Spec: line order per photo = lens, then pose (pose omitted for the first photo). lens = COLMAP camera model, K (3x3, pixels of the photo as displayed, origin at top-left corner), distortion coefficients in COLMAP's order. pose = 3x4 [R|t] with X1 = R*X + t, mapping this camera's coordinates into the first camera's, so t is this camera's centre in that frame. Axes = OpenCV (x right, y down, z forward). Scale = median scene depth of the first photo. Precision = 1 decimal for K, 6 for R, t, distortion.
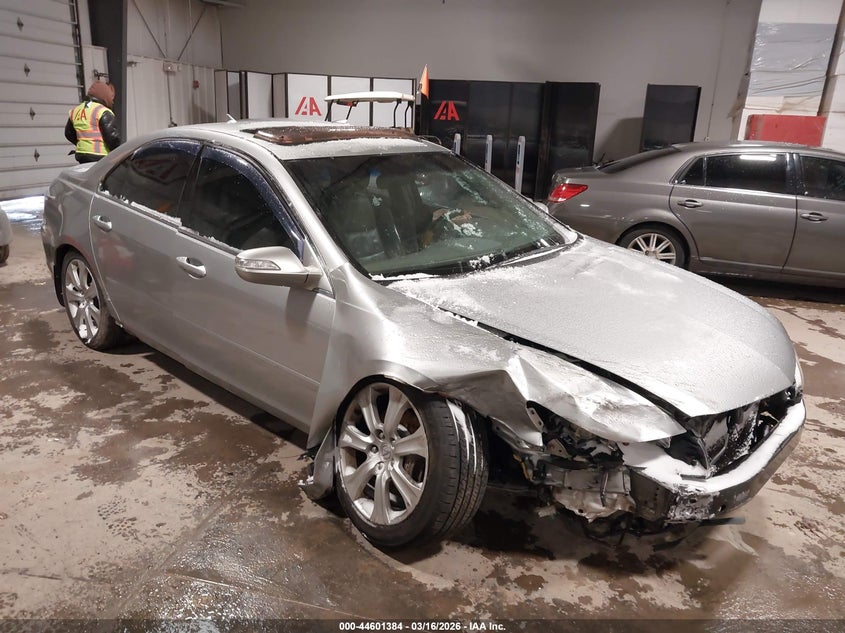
lens RADIAL K [[641.2, 0, 422.5], [0, 641.2, 316.5], [0, 0, 1]] dist [-0.005026, 0.001310]
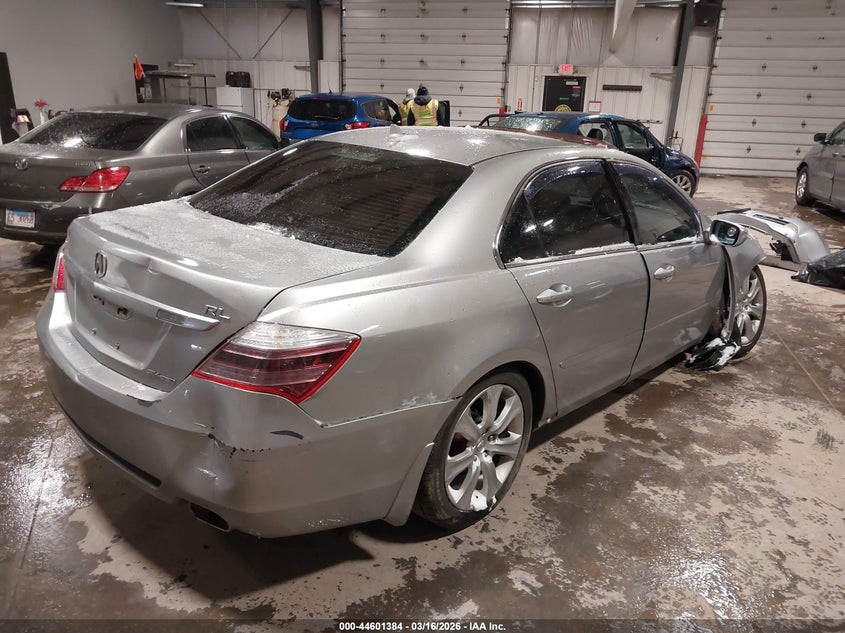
lens RADIAL K [[632.7, 0, 422.5], [0, 632.7, 316.5], [0, 0, 1]] dist [-0.009371, -0.004431]
pose [[0.058689, -0.367379, 0.928218, -1.272045], [0.271400, 0.900670, 0.339316, -0.439331], [-0.960676, 0.232004, 0.152566, 1.136531]]
